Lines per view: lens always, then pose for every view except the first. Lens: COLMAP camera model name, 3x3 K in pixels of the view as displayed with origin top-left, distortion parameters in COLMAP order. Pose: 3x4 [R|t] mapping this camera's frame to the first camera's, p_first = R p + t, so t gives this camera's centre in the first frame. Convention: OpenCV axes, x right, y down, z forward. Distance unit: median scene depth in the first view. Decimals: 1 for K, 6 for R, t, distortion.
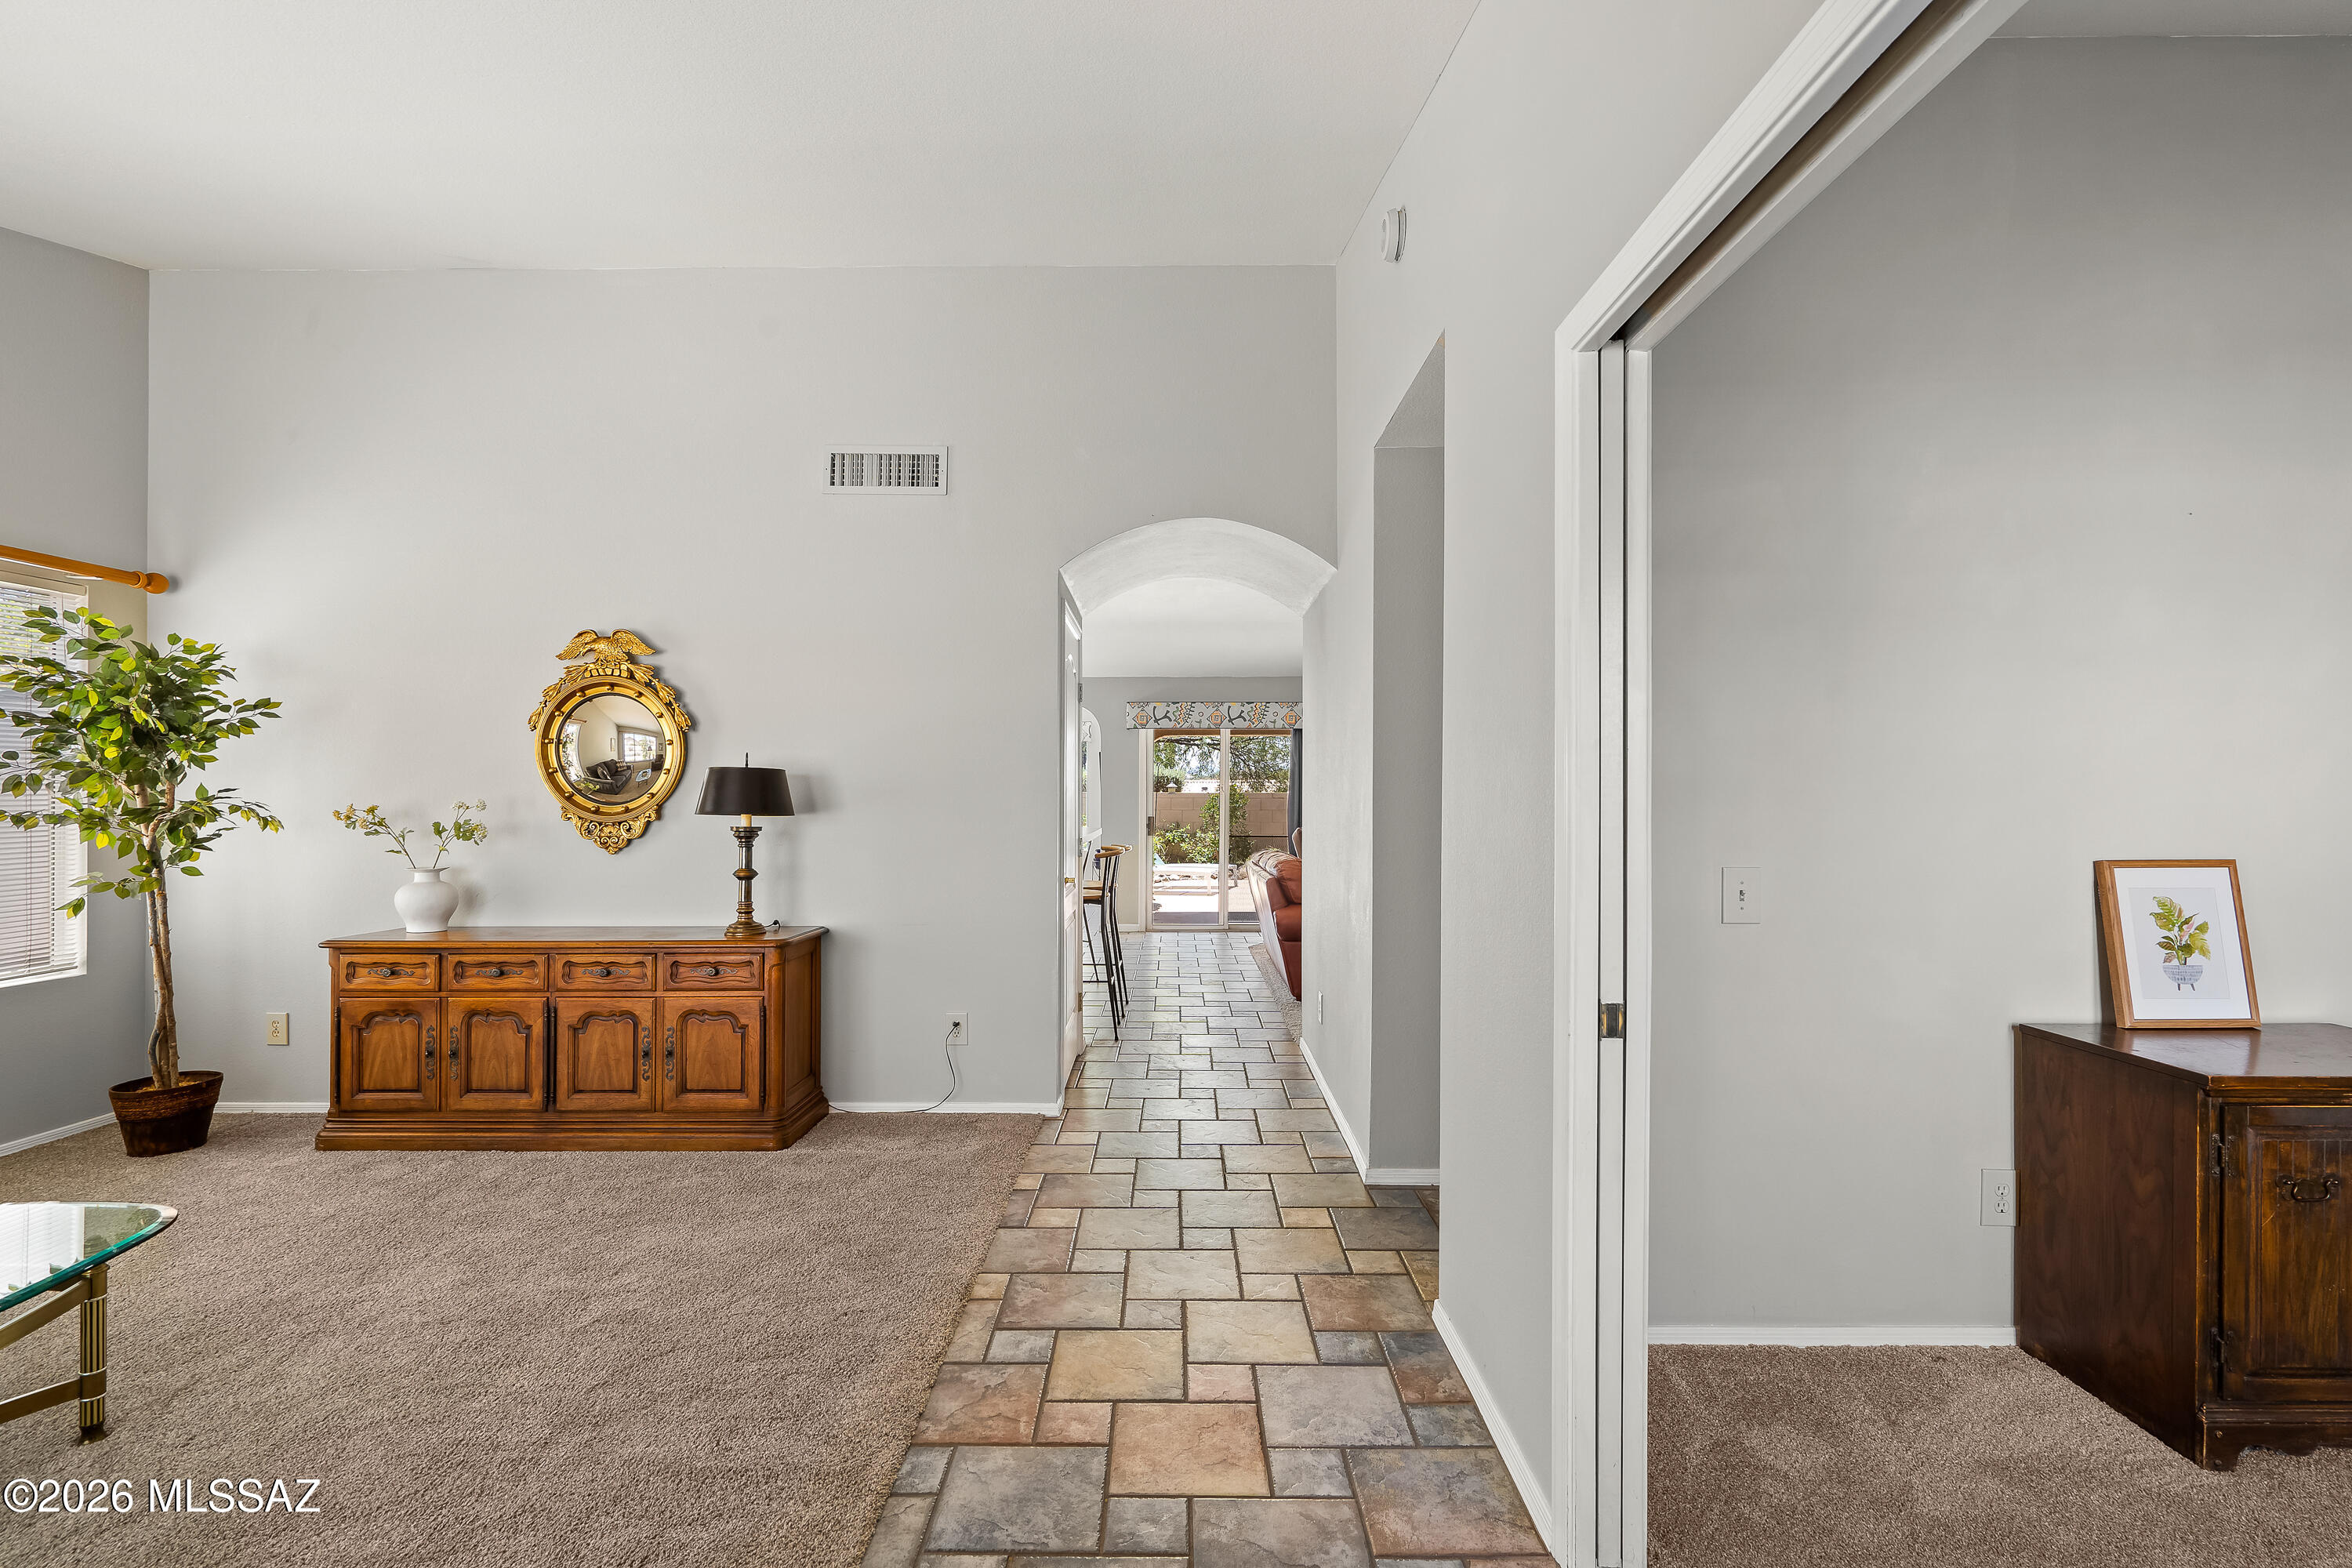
lens RADIAL K [[1078.5, 0, 1171.1], [0, 1078.5, 786.2], [0, 0, 1]] dist [-0.011450, 0.003464]
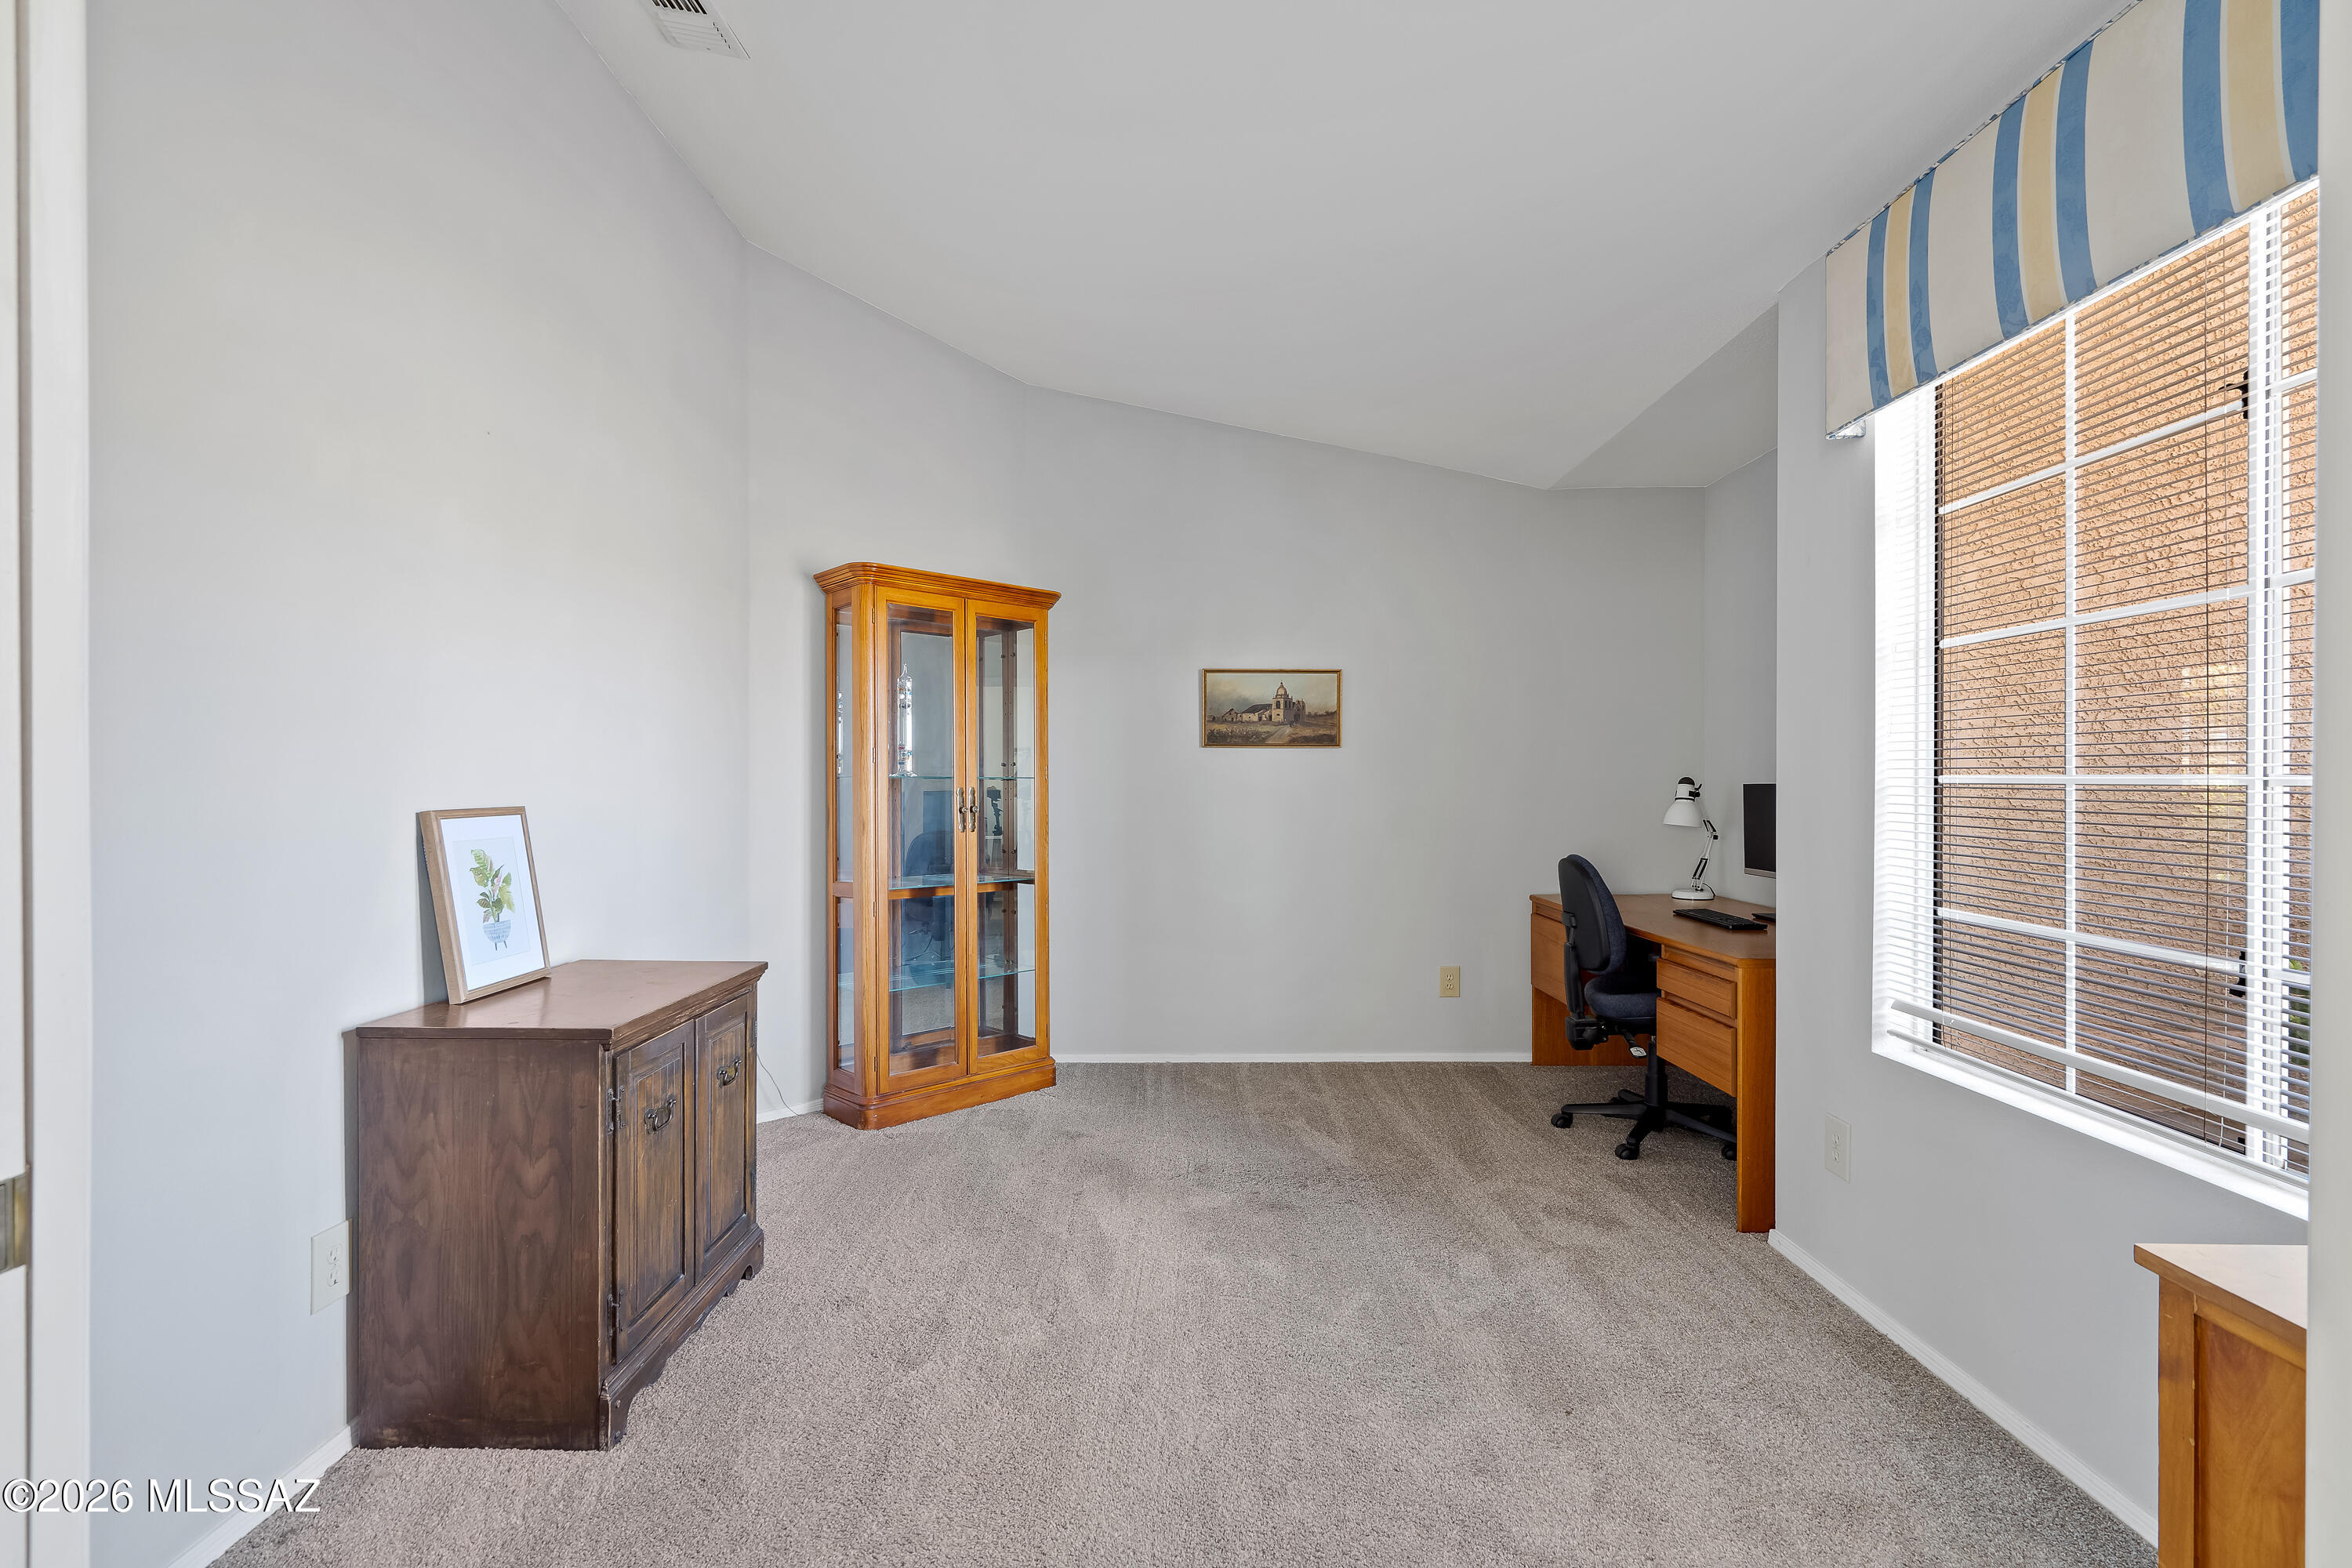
lens RADIAL K [[1078.5, 0, 1177.1], [0, 1078.5, 787.5], [0, 0, 1]] dist [-0.011450, 0.003464]
pose [[0.008886, -0.007040, 0.999936, 0.034210], [-0.003444, 0.999969, 0.007071, 0.044203], [-0.999955, -0.003506, 0.008862, 0.416982]]
